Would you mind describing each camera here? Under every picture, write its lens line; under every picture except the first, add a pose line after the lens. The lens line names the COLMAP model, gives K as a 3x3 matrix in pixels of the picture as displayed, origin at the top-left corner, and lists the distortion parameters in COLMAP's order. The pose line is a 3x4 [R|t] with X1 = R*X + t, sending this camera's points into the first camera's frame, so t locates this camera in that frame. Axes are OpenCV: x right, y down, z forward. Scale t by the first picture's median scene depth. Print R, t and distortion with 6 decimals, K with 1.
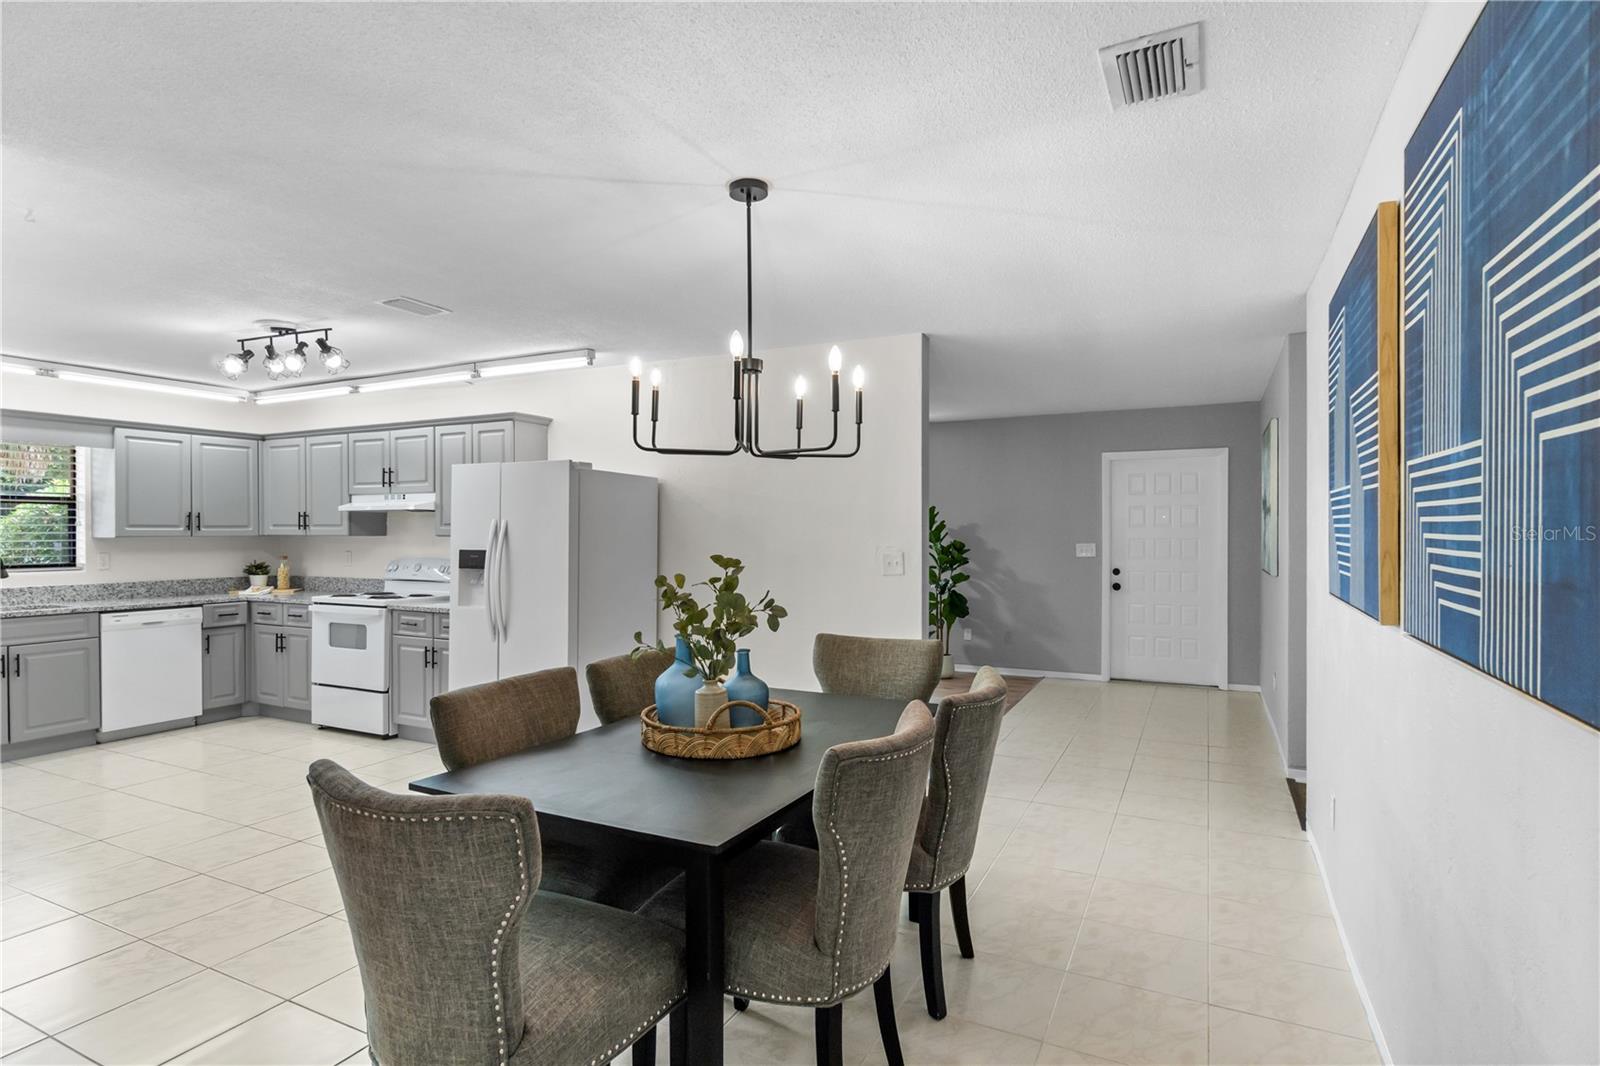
lens RADIAL K [[838.2, 0, 800.0], [0, 838.2, 533.0], [0, 0, 1]] dist [-0.001316, 0.000146]
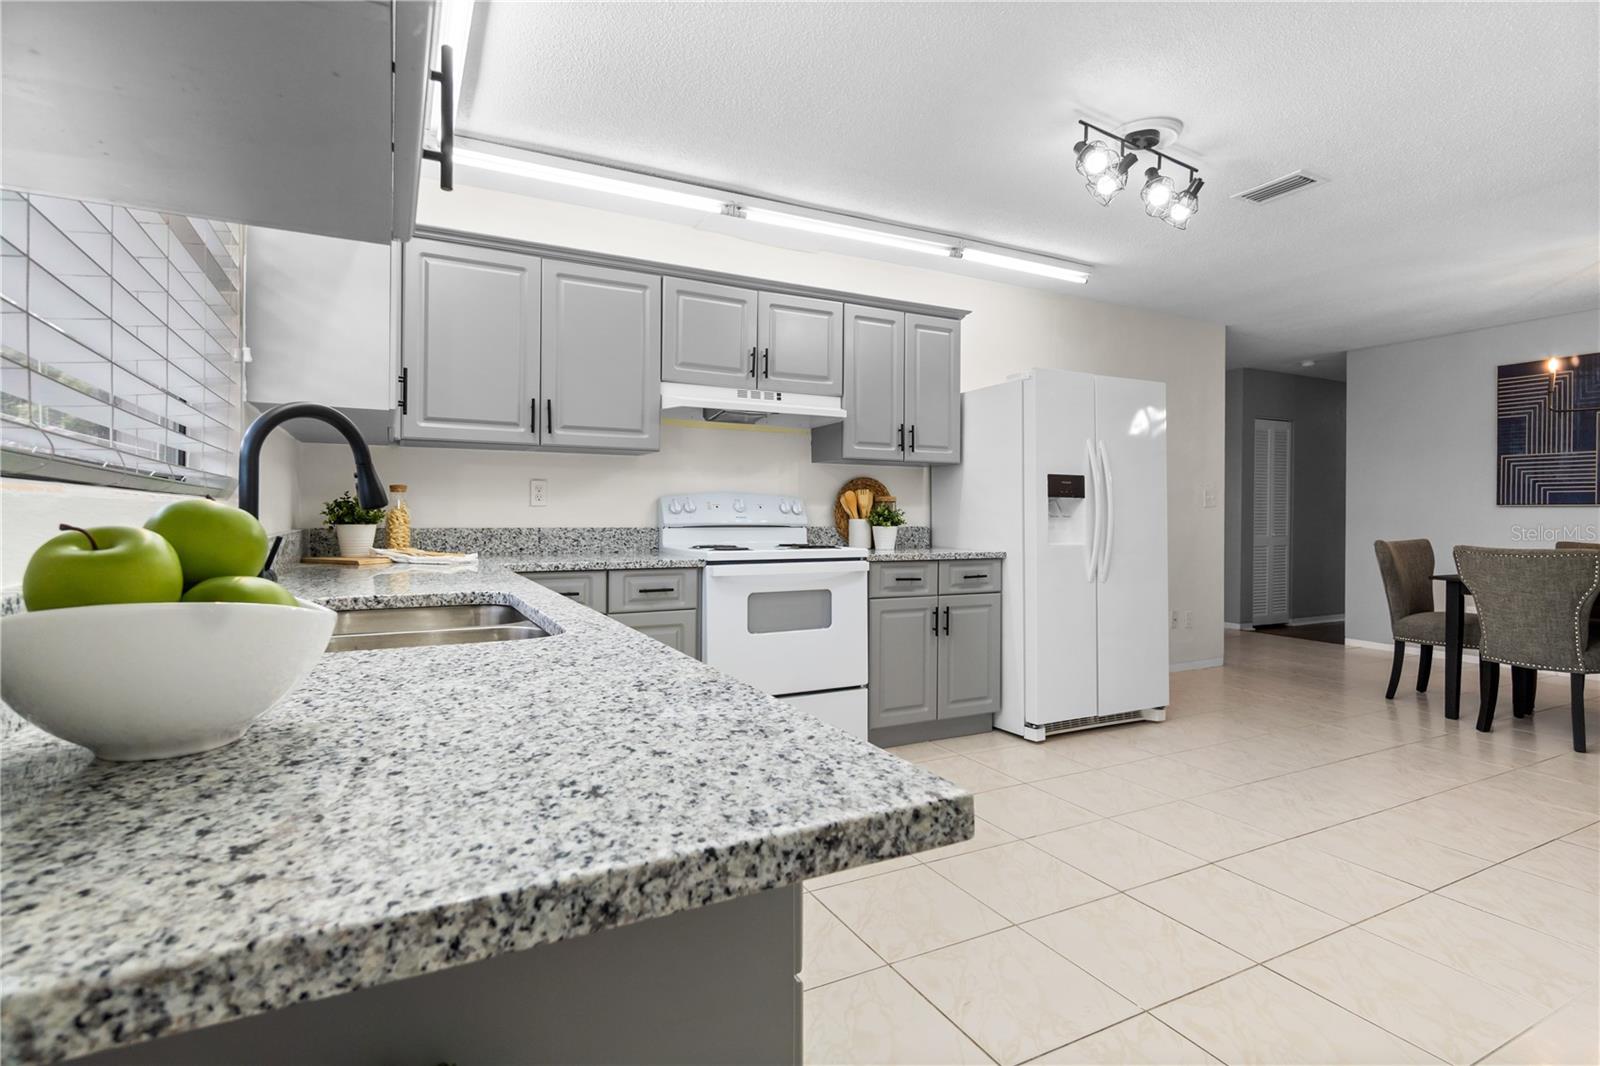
lens RADIAL K [[767.9, 0, 800.0], [0, 767.9, 533.0], [0, 0, 1]] dist [-0.017539, -0.000095]
pose [[0.598273, -0.008439, 0.801248, -0.949969], [-0.002017, 0.999926, 0.012038, 0.056801], [-0.801290, -0.008818, 0.598211, 0.634207]]
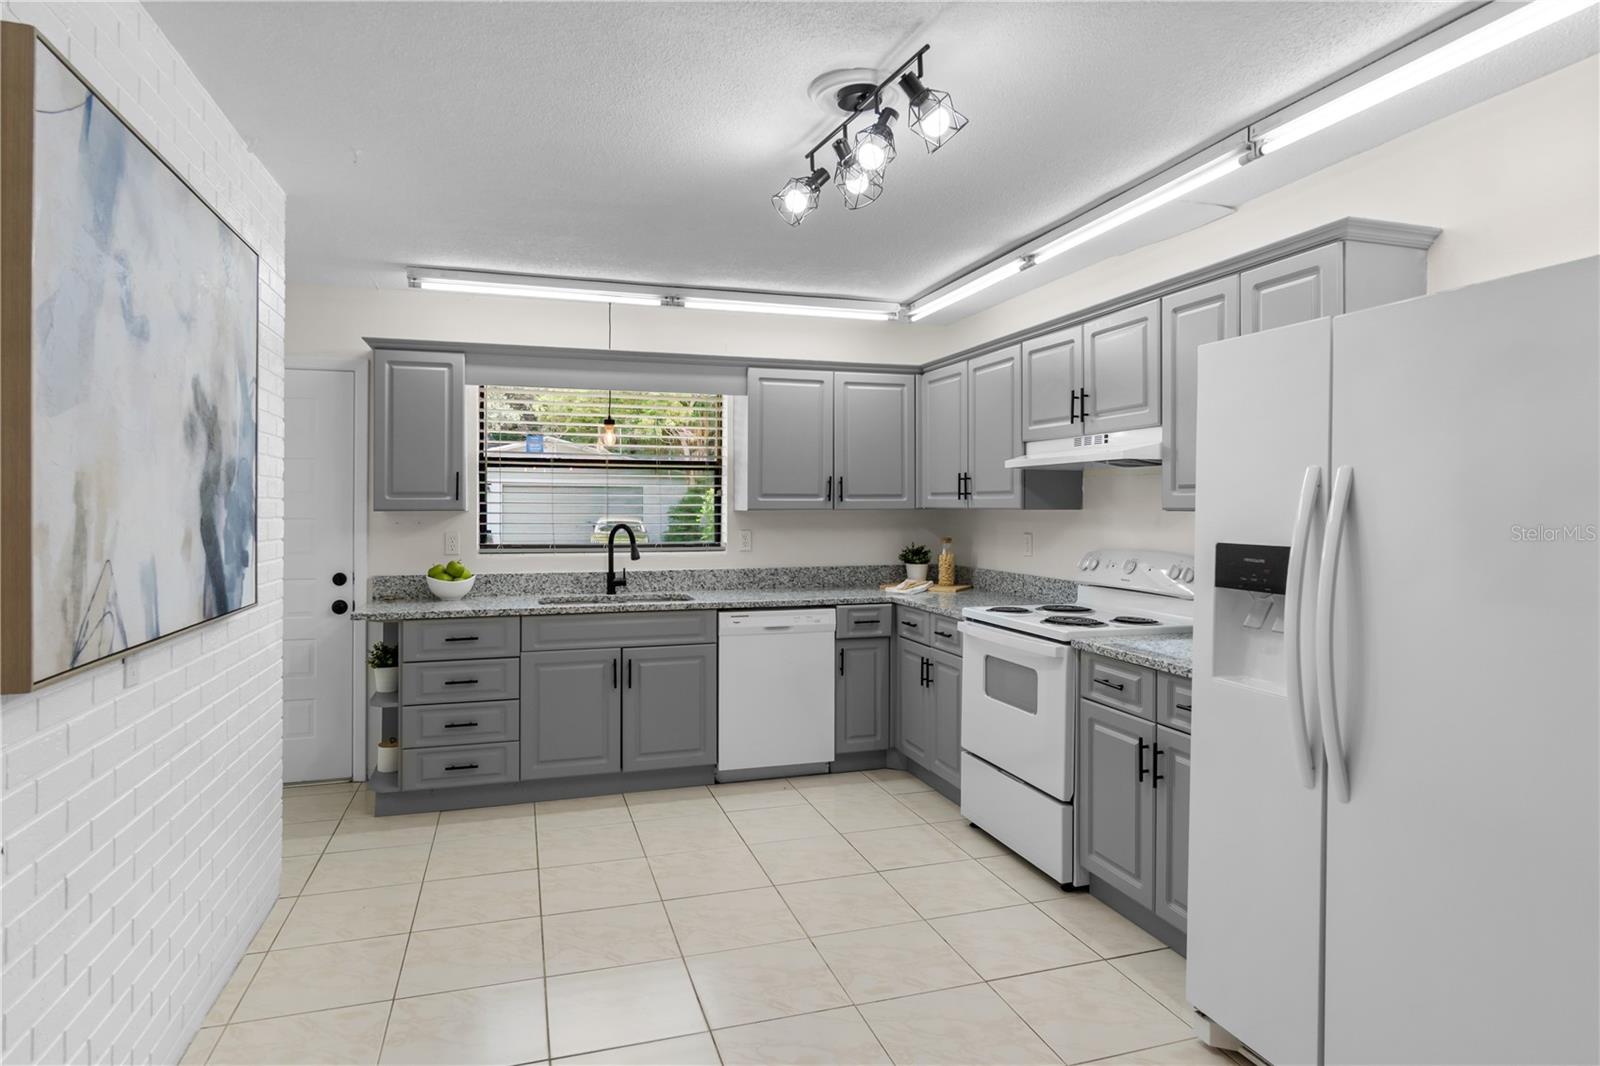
lens RADIAL K [[894.9, 0, 783.7], [0, 894.9, 511.8], [0, 0, 1]] dist [0.002085, 0.000277]
pose [[0.684986, 0.004585, -0.728541, -0.192398], [-0.000134, 0.999981, 0.006167, 0.001414], [0.728556, -0.004126, 0.684974, 0.450789]]
